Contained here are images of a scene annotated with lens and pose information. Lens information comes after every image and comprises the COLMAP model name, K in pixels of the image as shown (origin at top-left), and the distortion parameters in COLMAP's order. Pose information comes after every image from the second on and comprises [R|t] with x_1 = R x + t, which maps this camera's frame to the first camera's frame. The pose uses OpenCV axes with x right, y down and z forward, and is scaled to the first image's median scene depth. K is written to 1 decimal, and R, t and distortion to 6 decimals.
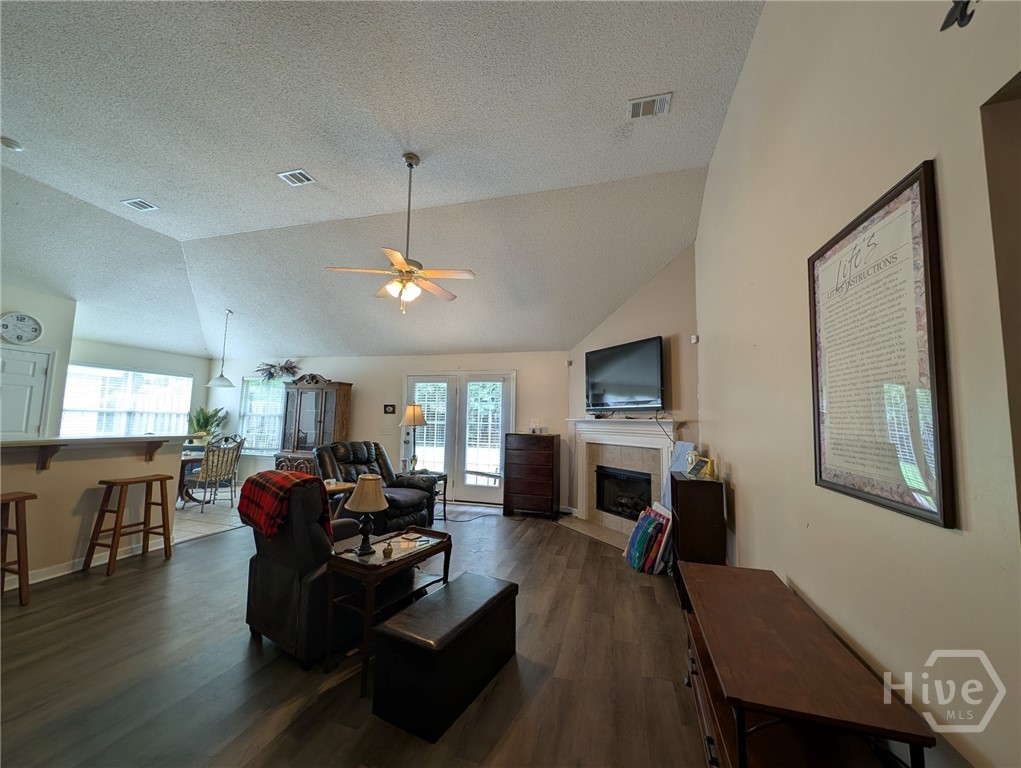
lens RADIAL K [[386.2, 0, 512.1], [0, 386.2, 384.0], [0, 0, 1]] dist [0.000041, -0.000149]
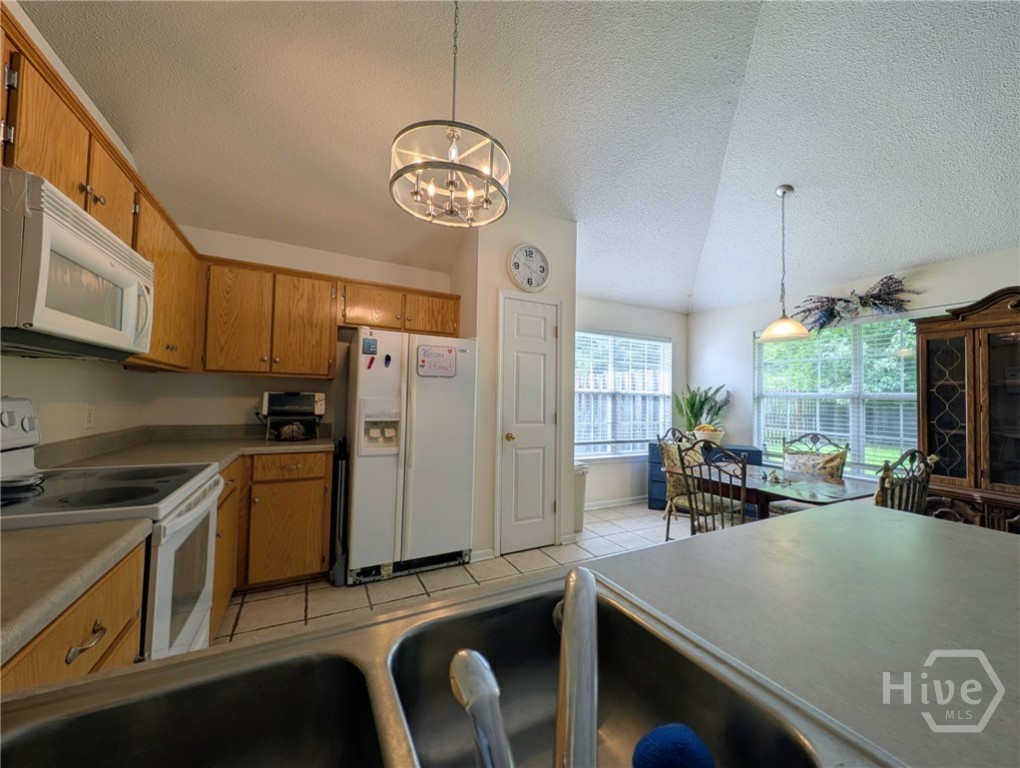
lens RADIAL K [[385.8, 0, 508.9], [0, 385.8, 382.9], [0, 0, 1]] dist [0.000041, -0.000149]
pose [[0.685345, -0.039809, -0.727130, -0.781669], [0.064252, 0.997916, 0.005925, 0.046047], [0.725379, -0.050781, 0.686475, 0.481670]]
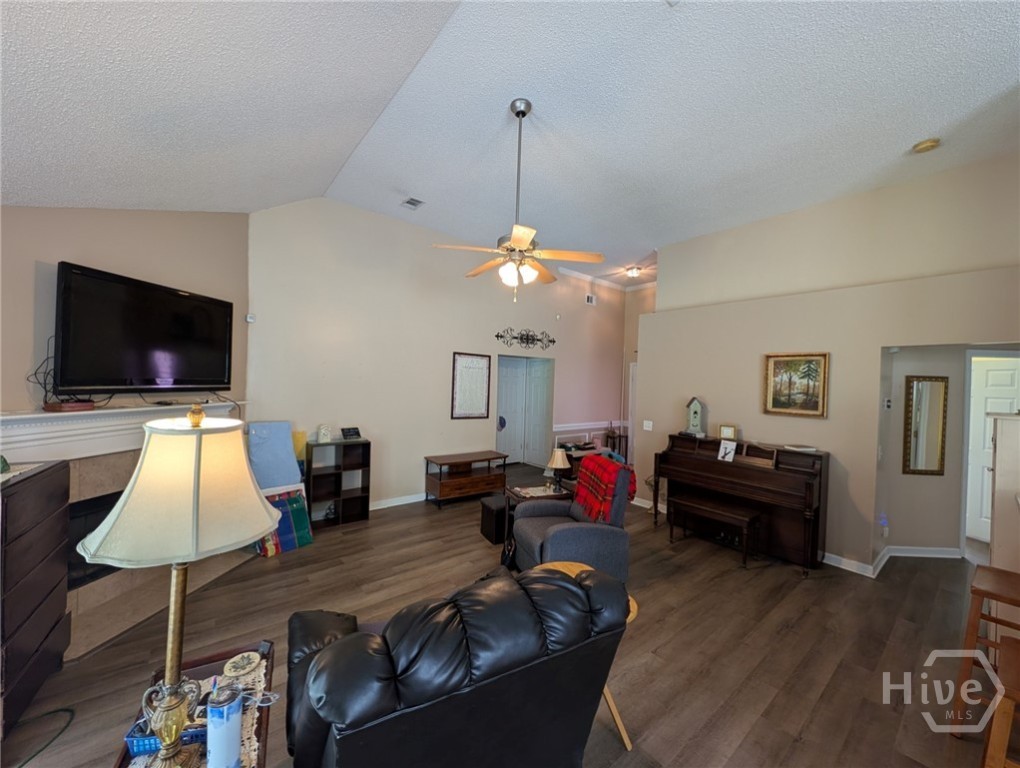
lens RADIAL K [[385.8, 0, 508.2], [0, 385.8, 387.8], [0, 0, 1]] dist [0.000041, -0.000149]
pose [[-0.811727, -0.047472, 0.582104, -0.513369], [-0.097298, 0.993754, -0.054636, 0.038298], [-0.575875, -0.100987, -0.811276, 1.117319]]
